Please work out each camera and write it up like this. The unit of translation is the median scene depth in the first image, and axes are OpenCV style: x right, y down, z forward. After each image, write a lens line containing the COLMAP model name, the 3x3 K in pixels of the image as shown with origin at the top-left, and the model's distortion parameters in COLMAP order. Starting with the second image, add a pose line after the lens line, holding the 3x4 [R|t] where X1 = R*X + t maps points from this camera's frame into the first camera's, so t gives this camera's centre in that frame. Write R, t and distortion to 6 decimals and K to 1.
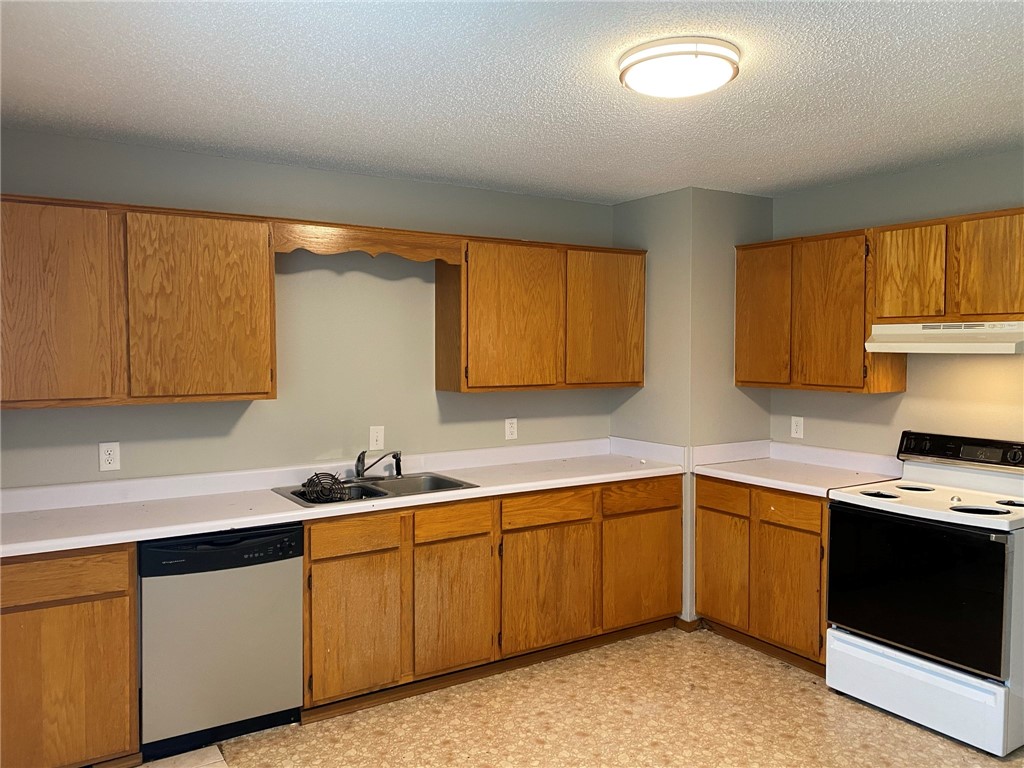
lens RADIAL K [[778.4, 0, 508.1], [0, 778.4, 382.2], [0, 0, 1]] dist [0.013248, -0.016292]
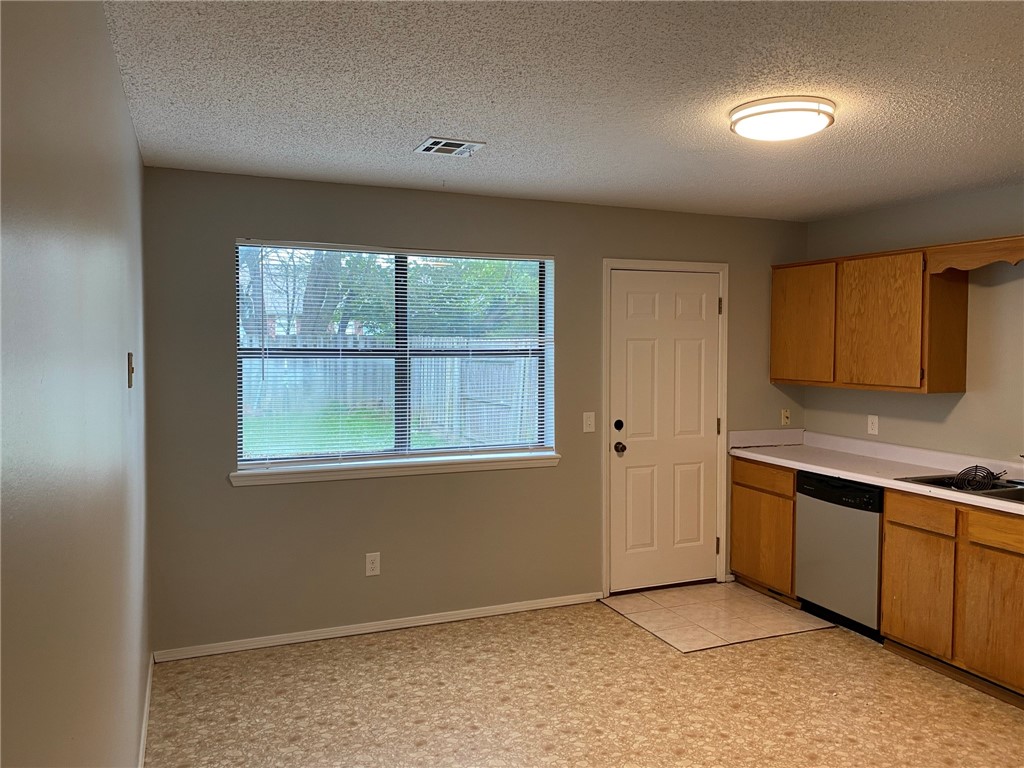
lens RADIAL K [[778.4, 0, 515.4], [0, 778.4, 381.7], [0, 0, 1]] dist [0.013248, -0.016292]
pose [[-0.160711, 0.052237, -0.985618, 1.748266], [-0.047982, 0.997004, 0.060664, -0.070462], [0.985834, 0.057042, -0.157723, 0.956877]]
